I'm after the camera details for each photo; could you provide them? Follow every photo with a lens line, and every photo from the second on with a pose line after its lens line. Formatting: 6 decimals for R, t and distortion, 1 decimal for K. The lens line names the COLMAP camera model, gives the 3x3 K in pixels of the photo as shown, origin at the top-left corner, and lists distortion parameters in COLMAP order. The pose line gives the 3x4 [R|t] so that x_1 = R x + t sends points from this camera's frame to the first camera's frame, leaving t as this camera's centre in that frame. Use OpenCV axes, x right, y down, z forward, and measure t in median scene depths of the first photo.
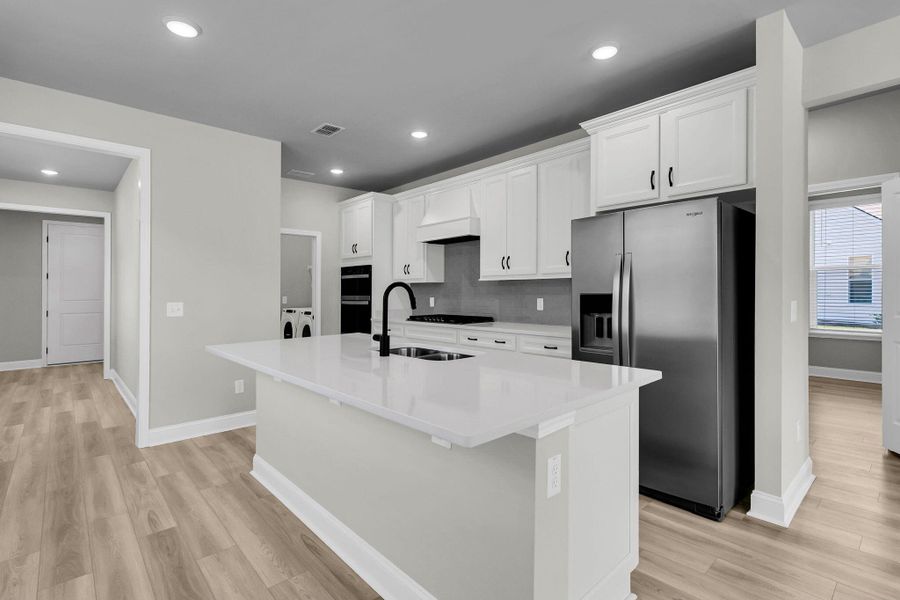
lens RADIAL K [[421.3, 0, 454.5], [0, 421.3, 292.3], [0, 0, 1]] dist [0.000353, -0.000796]
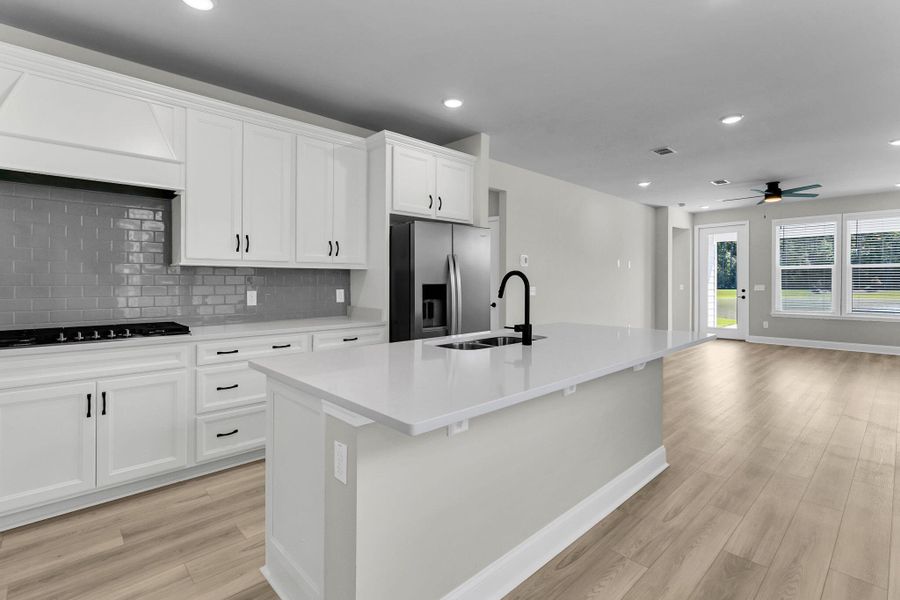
lens RADIAL K [[421.3, 0, 453.2], [0, 421.3, 293.0], [0, 0, 1]] dist [0.000353, -0.000796]
pose [[-0.003818, -0.018545, 0.999821, -0.622772], [0.002540, 0.999825, 0.018555, 0.004771], [-0.999989, 0.002610, -0.003770, 0.632163]]
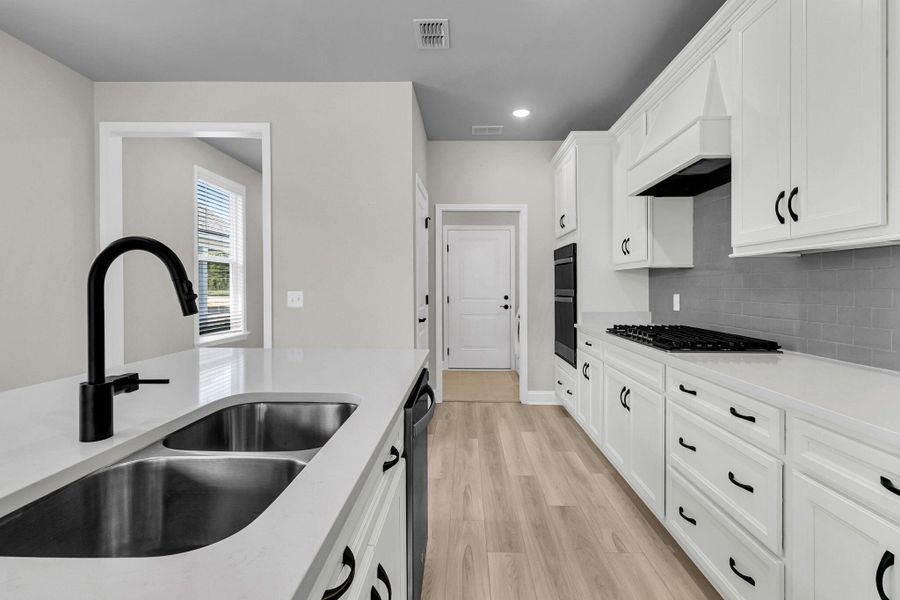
lens RADIAL K [[421.3, 0, 464.1], [0, 421.3, 287.7], [0, 0, 1]] dist [0.000353, -0.000796]
pose [[0.718617, 0.012653, -0.695291, 0.178265], [-0.014464, 0.999890, 0.003247, 0.007405], [0.695255, 0.007723, 0.718721, 0.516136]]
